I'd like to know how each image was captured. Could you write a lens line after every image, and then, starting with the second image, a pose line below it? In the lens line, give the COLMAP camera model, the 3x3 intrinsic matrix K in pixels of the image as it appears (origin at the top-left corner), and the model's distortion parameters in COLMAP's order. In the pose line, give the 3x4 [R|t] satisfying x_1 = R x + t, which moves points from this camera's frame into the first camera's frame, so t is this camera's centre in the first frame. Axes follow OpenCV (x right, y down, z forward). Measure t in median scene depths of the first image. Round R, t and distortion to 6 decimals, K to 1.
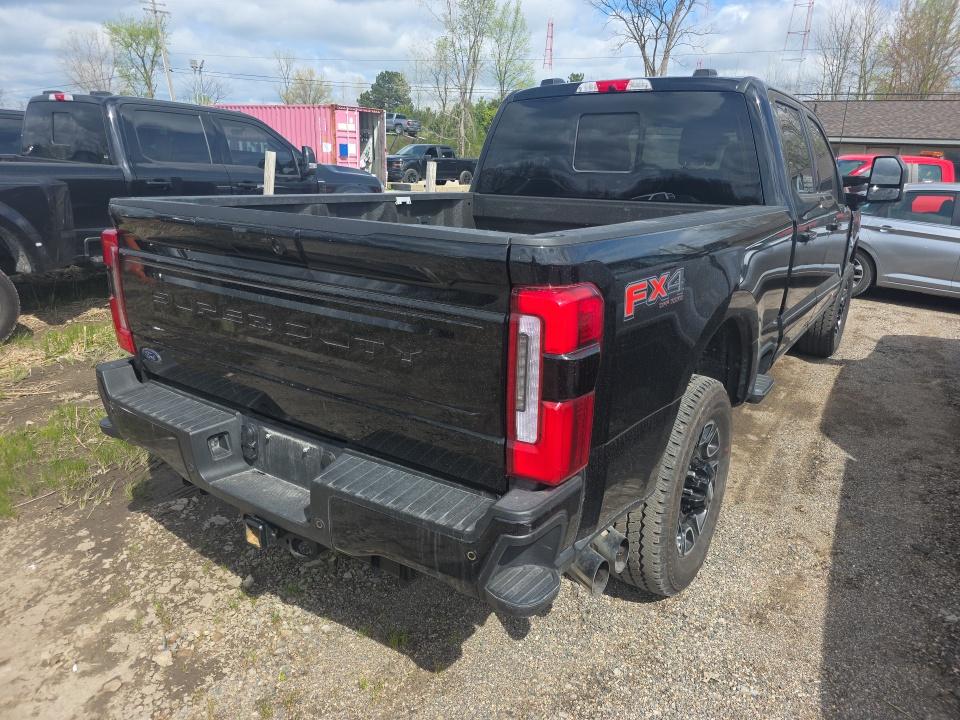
lens RADIAL K [[644.7, 0, 484.0], [0, 644.7, 361.2], [0, 0, 1]] dist [0.037400, -0.033652]
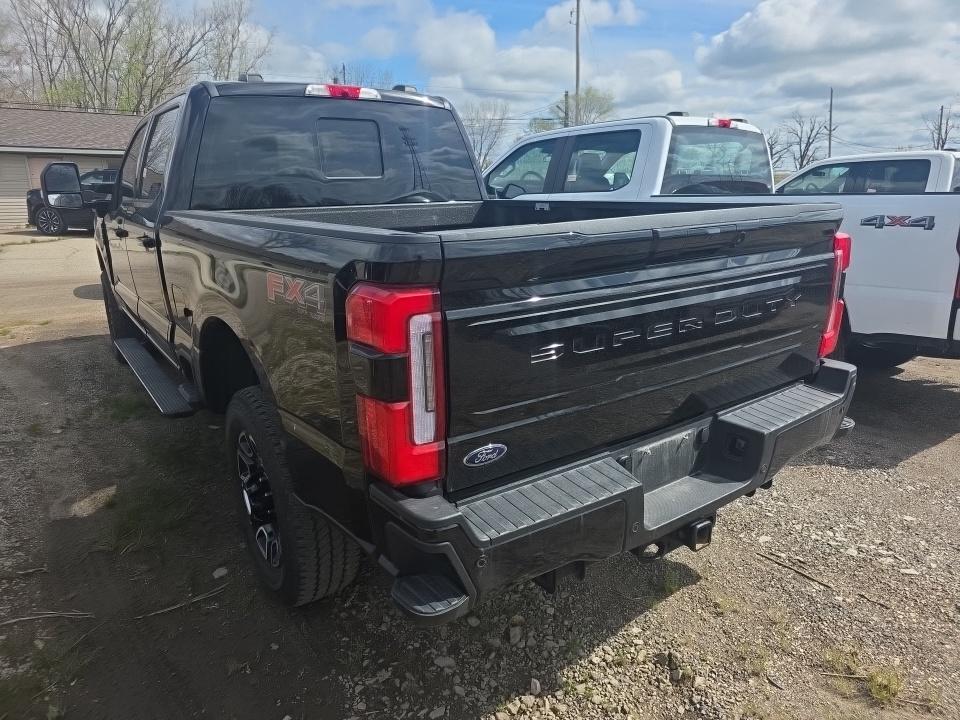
lens RADIAL K [[644.7, 0, 487.4], [0, 644.7, 360.9], [0, 0, 1]] dist [0.037400, -0.033652]
pose [[0.345063, -0.278434, 0.896329, -1.102227], [0.292212, 0.939392, 0.179317, -0.223807], [-0.891933, 0.200042, 0.405511, 0.717787]]
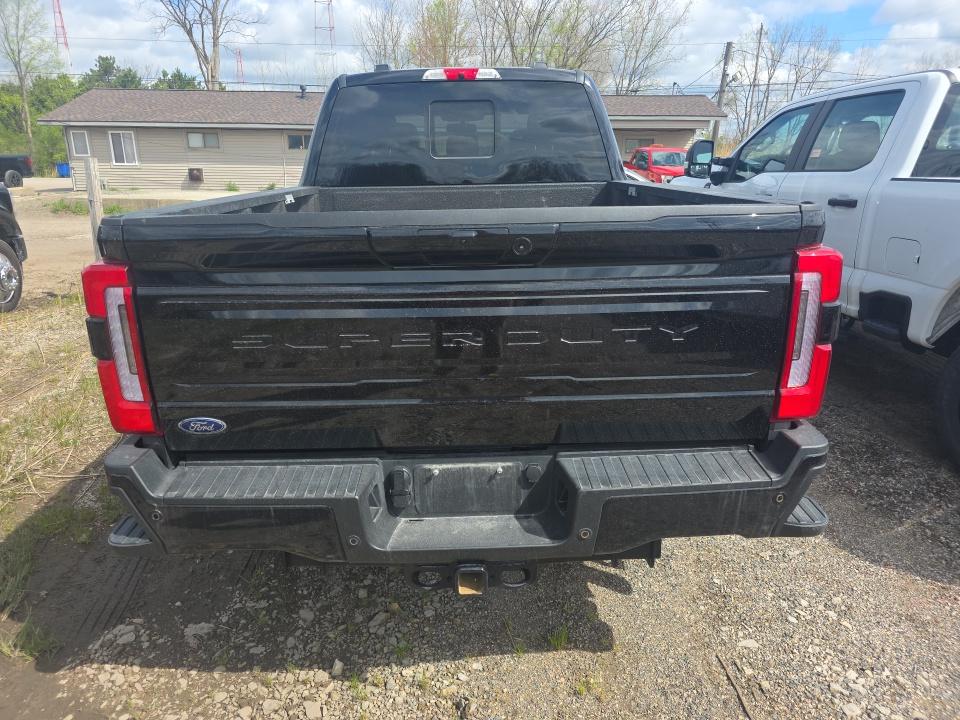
lens RADIAL K [[644.7, 0, 474.5], [0, 644.7, 357.3], [0, 0, 1]] dist [0.037400, -0.033652]
pose [[0.818339, -0.201988, 0.538072, -0.647720], [0.197739, 0.978003, 0.066399, -0.072187], [-0.539649, 0.052061, 0.840279, 0.218096]]
